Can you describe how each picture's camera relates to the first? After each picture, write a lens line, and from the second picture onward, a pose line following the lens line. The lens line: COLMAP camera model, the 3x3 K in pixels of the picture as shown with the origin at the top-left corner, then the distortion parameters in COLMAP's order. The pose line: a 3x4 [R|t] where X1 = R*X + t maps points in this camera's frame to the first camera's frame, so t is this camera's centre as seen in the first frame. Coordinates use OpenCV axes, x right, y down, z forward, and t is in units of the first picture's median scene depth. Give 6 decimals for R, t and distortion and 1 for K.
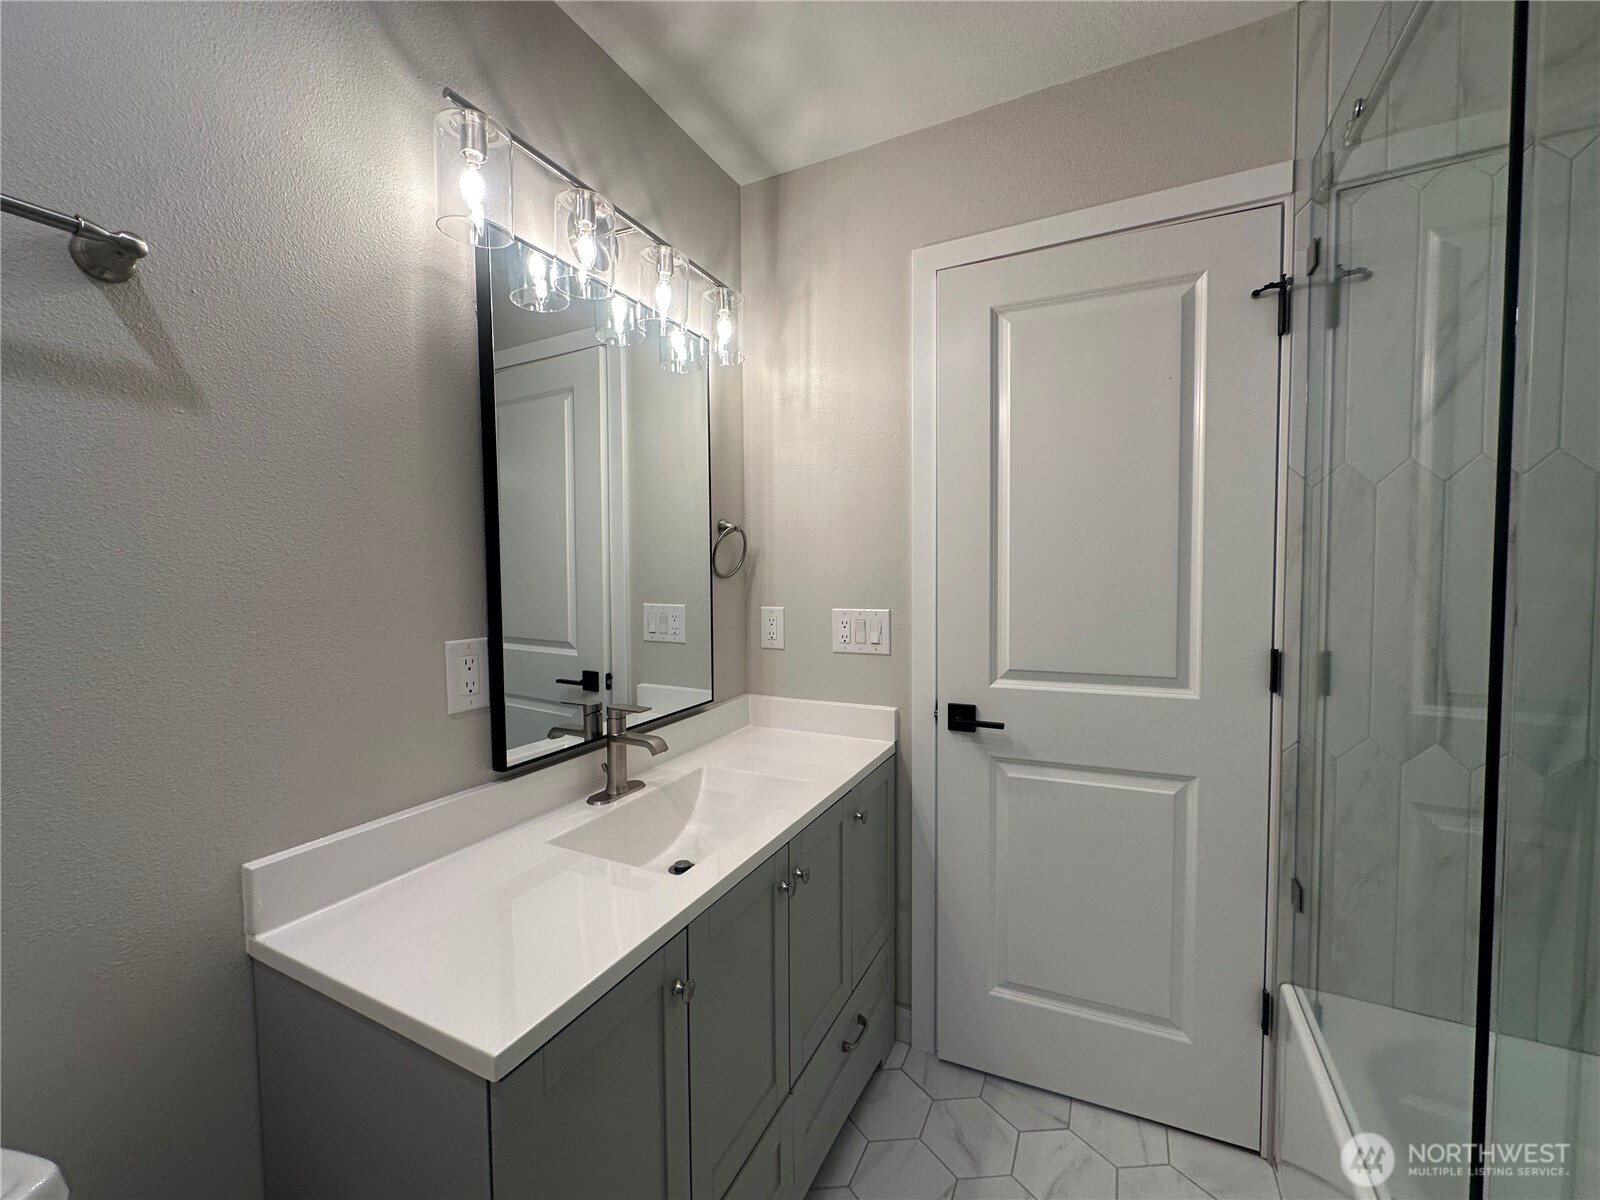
lens RADIAL K [[634.5, 0, 797.1], [0, 634.5, 594.0], [0, 0, 1]] dist [-0.004012, 0.000389]
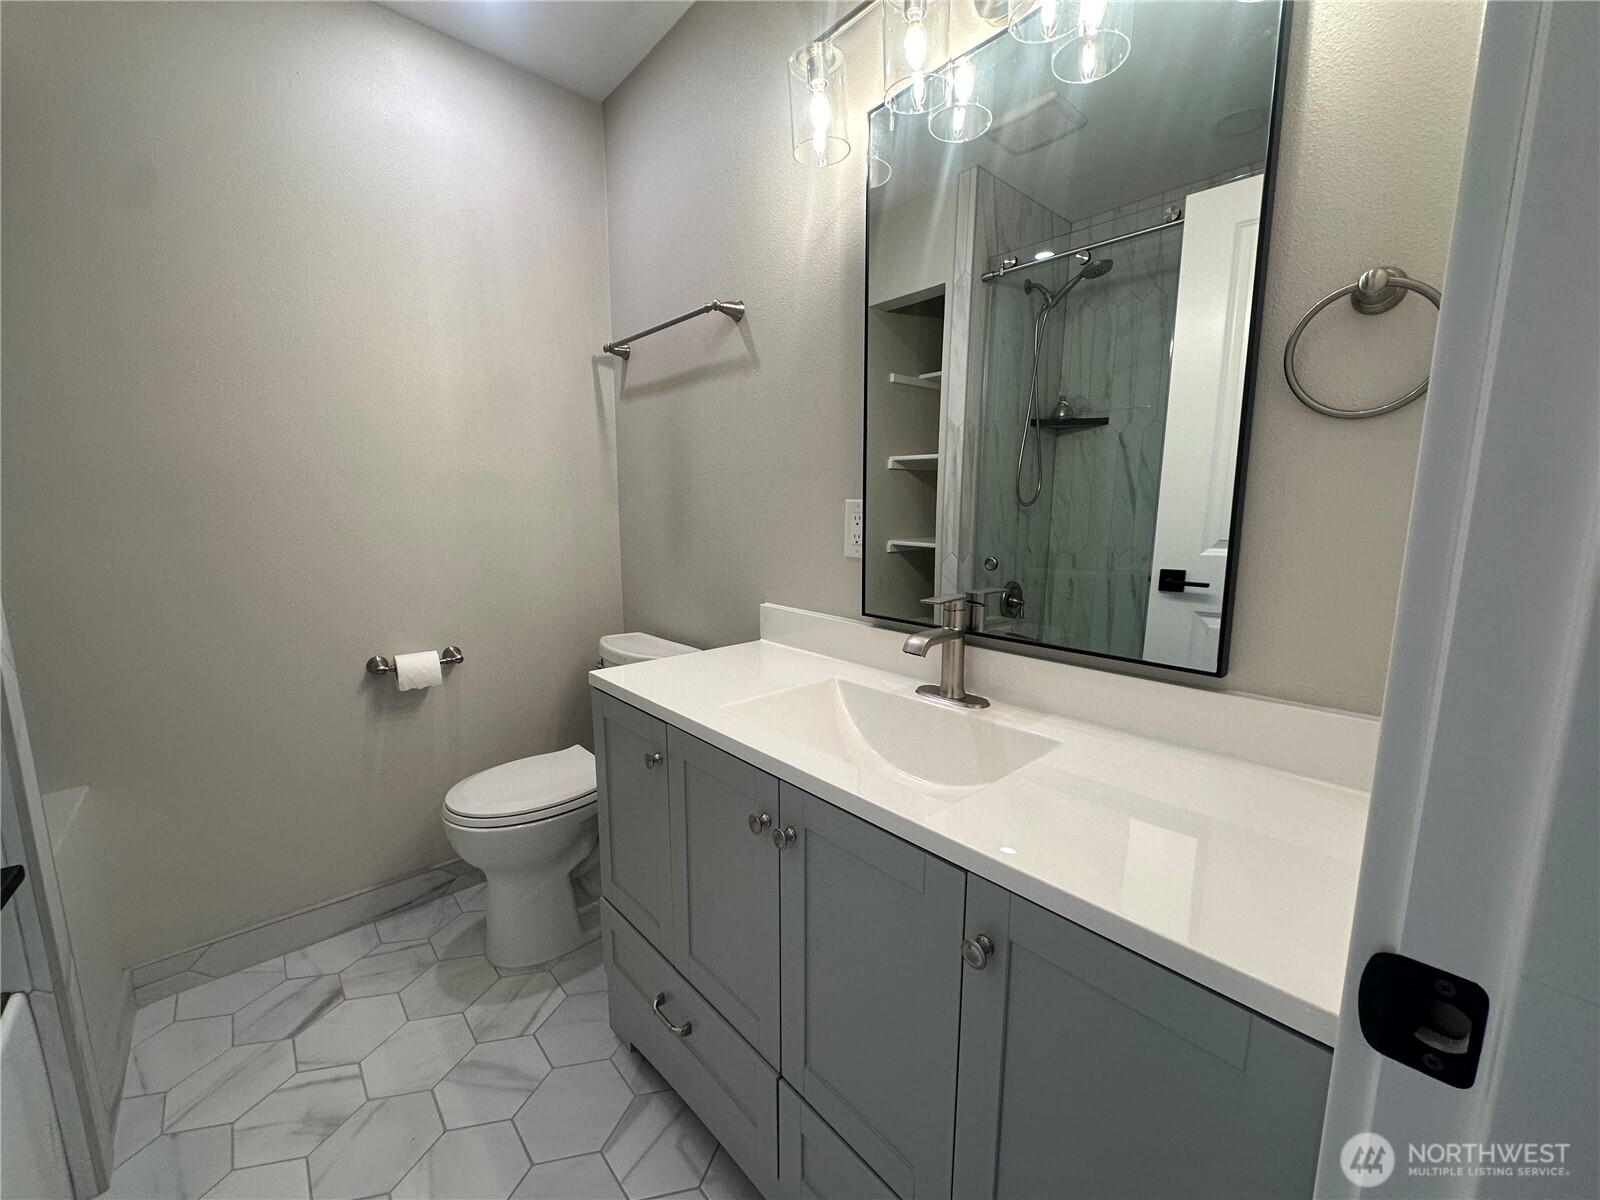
lens RADIAL K [[634.5, 0, 796.9], [0, 634.5, 601.6], [0, 0, 1]] dist [-0.004012, 0.000389]
pose [[-0.361678, 0.161517, -0.918205, 0.391278], [-0.031899, 0.982158, 0.185332, 0.023258], [0.931757, 0.096321, -0.350073, 0.761507]]
